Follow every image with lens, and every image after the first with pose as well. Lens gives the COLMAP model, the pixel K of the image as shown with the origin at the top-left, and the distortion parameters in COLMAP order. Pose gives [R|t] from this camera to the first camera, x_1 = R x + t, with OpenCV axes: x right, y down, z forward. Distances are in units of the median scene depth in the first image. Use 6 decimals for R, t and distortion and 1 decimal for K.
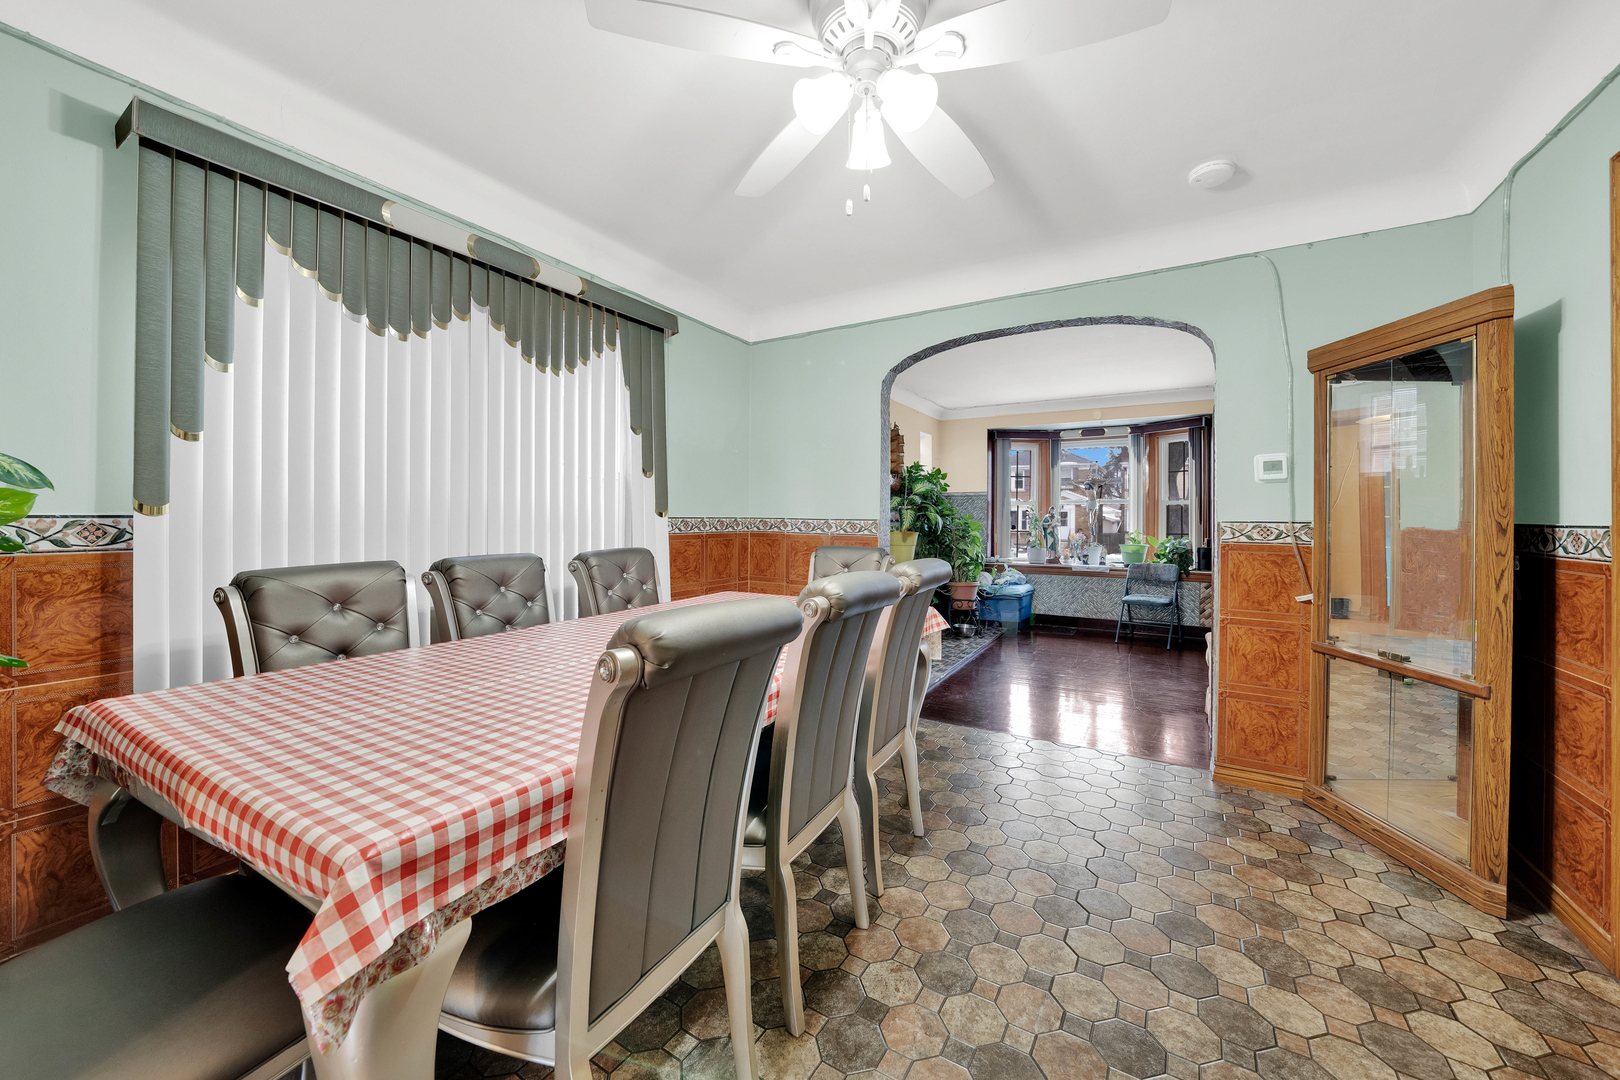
lens RADIAL K [[597.9, 0, 810.0], [0, 597.9, 540.0], [0, 0, 1]] dist [-0.035693, -0.000014]
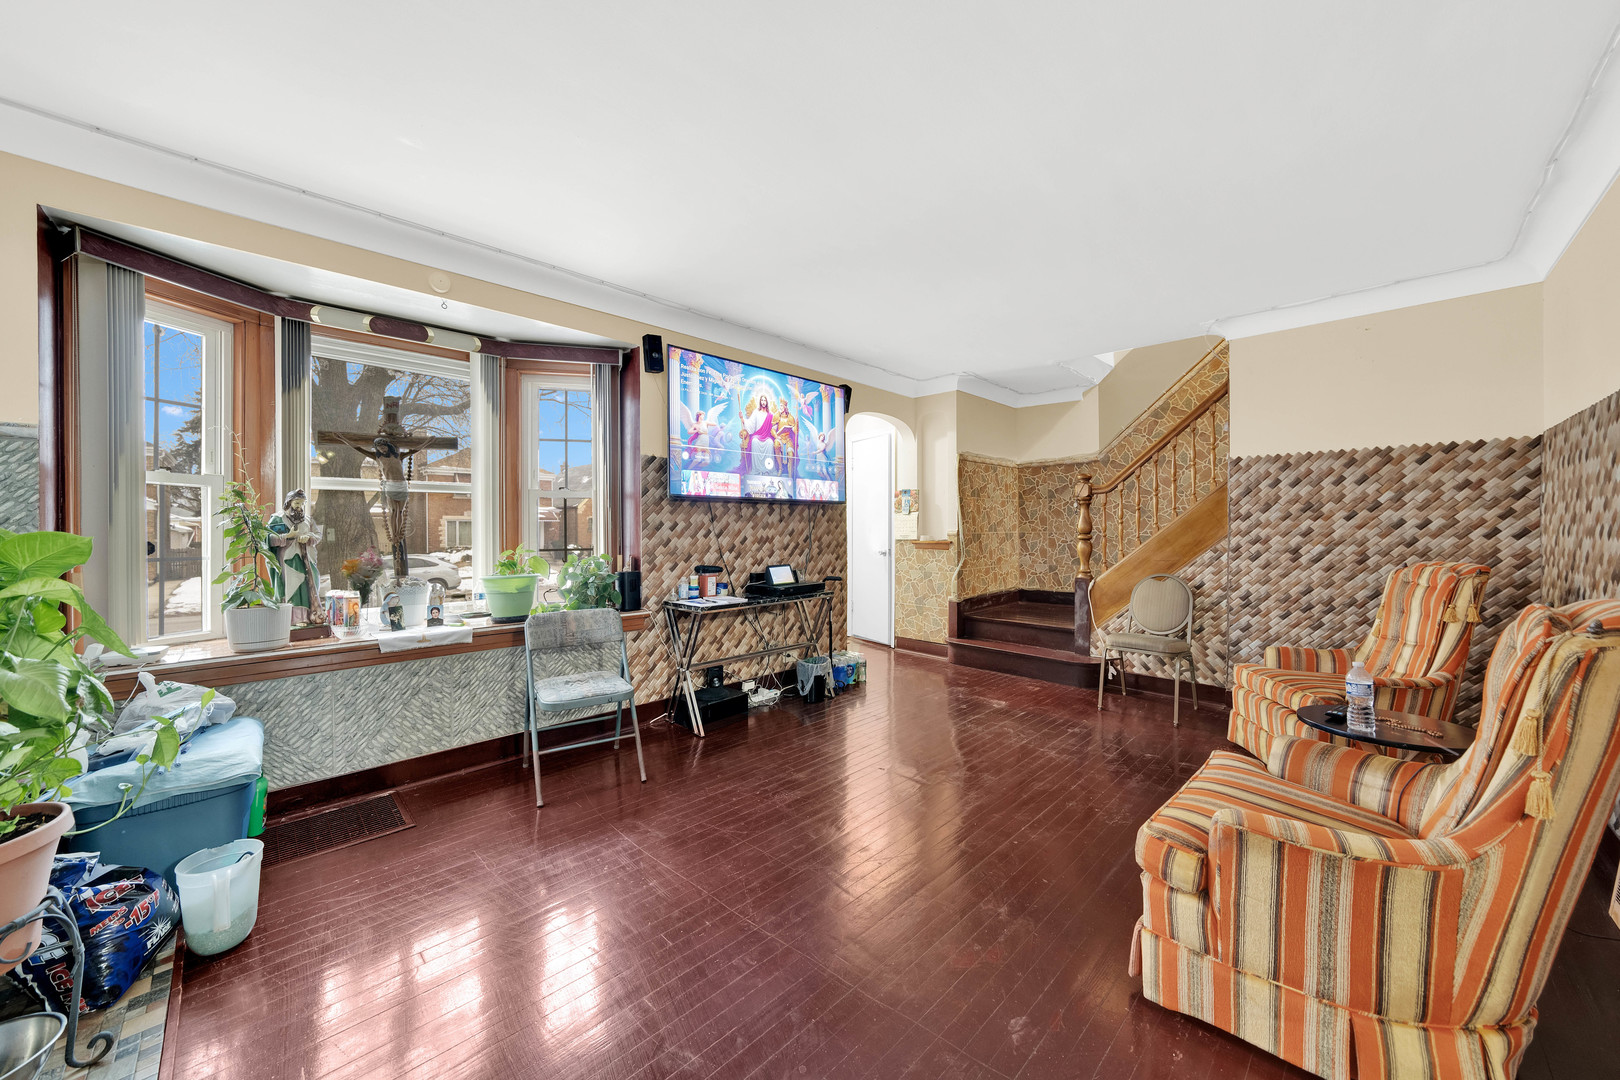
lens RADIAL K [[581.4, 0, 811.2], [0, 581.4, 531.8], [0, 0, 1]] dist [-0.022320, 0.000041]
pose [[0.251850, -0.008400, 0.967730, 0.138214], [0.038600, 0.999254, -0.001372, -0.017103], [-0.966996, 0.037700, 0.251986, 0.598005]]
